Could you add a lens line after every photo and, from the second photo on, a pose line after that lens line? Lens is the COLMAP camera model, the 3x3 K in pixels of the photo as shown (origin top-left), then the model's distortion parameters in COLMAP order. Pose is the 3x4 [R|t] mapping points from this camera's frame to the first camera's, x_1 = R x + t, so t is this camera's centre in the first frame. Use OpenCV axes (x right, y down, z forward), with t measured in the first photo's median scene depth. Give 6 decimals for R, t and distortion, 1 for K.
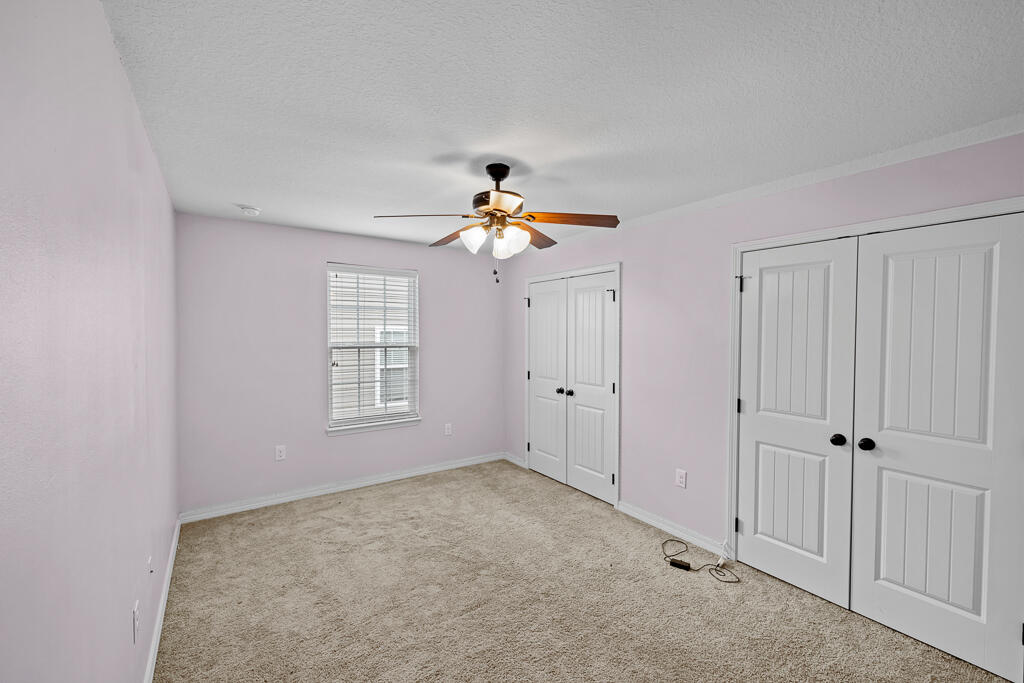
lens RADIAL K [[433.4, 0, 517.4], [0, 433.4, 342.5], [0, 0, 1]] dist [-0.005040, 0.001787]
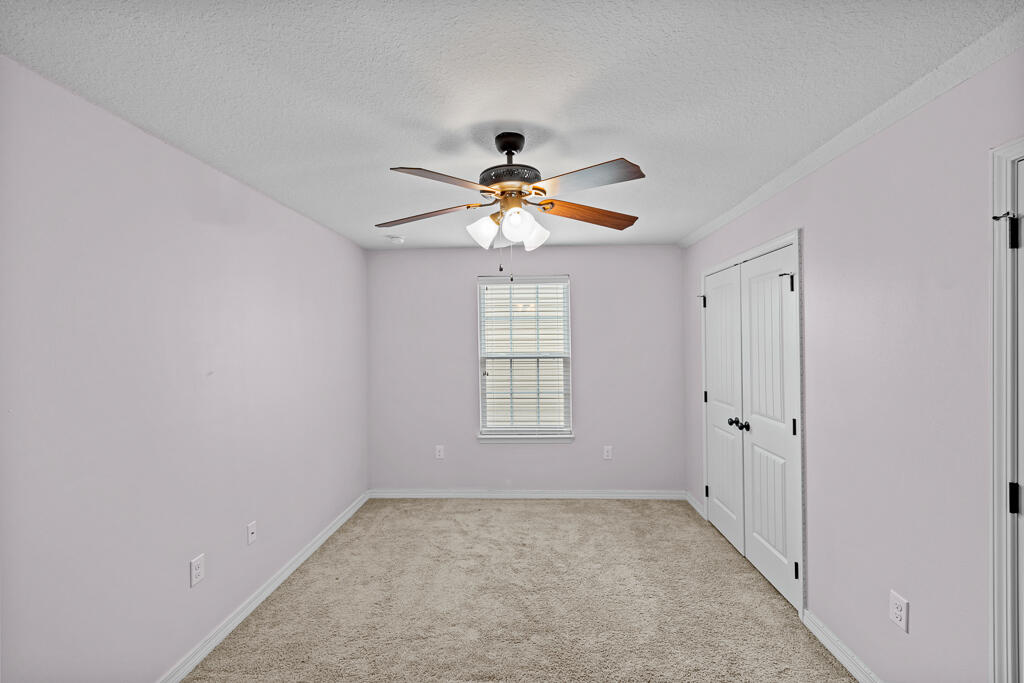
lens RADIAL K [[433.4, 0, 510.0], [0, 433.4, 343.0], [0, 0, 1]] dist [-0.005040, 0.001787]
pose [[0.785510, -0.008957, -0.618784, 0.290353], [-0.001817, 0.999858, -0.016779, -0.006836], [0.618846, 0.014304, 0.785382, 0.240421]]
